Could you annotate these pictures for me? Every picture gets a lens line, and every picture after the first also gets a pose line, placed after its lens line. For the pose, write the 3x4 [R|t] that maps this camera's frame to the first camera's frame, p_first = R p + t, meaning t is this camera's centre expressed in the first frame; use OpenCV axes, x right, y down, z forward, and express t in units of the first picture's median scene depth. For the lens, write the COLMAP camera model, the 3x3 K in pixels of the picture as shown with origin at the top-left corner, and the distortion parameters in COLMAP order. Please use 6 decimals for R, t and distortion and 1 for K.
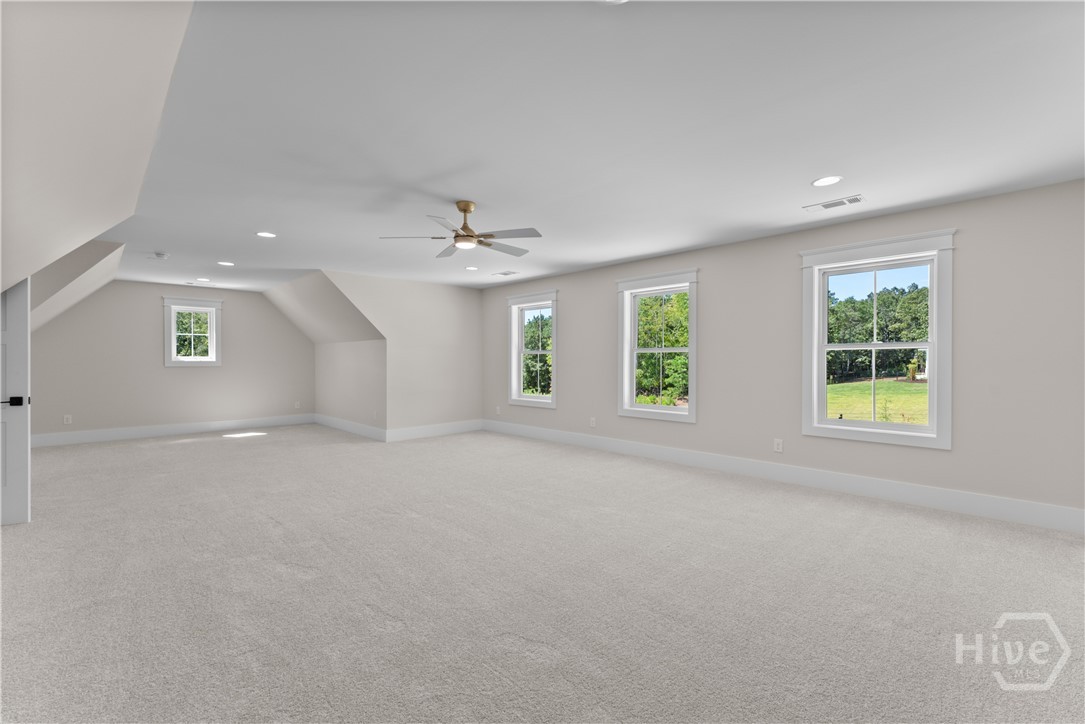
lens RADIAL K [[467.9, 0, 542.5], [0, 467.9, 362.0], [0, 0, 1]] dist [-0.000076, 0.000004]
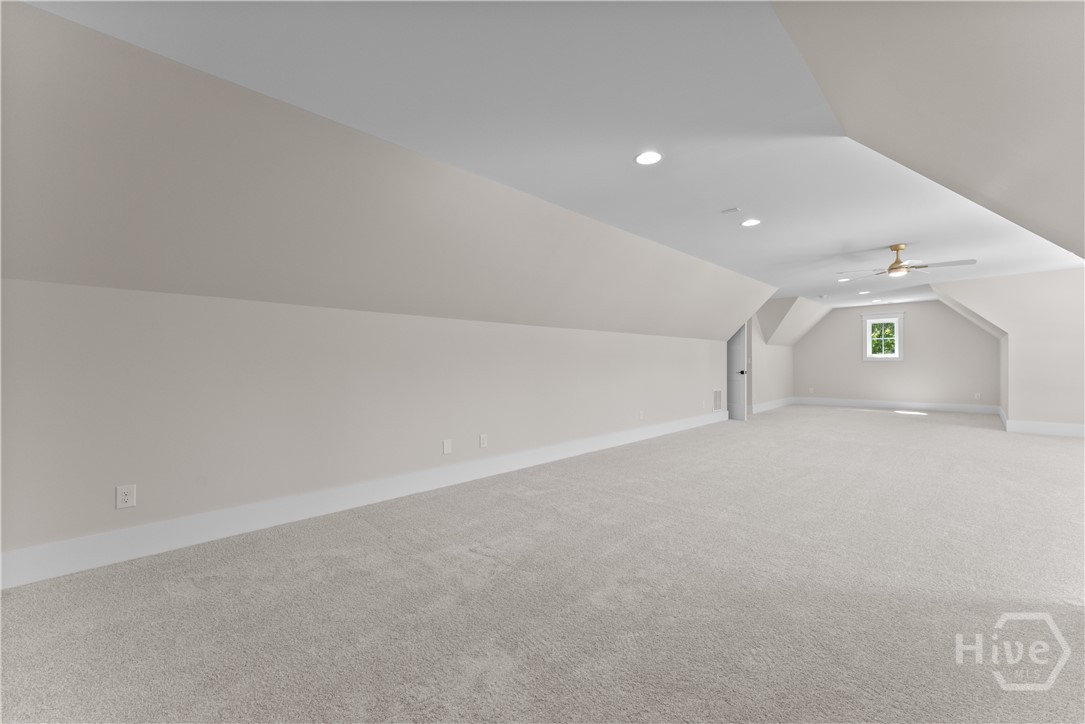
lens RADIAL K [[443.3, 0, 542.5], [0, 443.3, 362.0], [0, 0, 1]] dist [0.000717, -0.000159]
pose [[0.040714, -0.004087, -0.999162, 0.614296], [0.001711, 0.999990, -0.004021, 0.017412], [0.999169, -0.001546, 0.040721, -0.091239]]
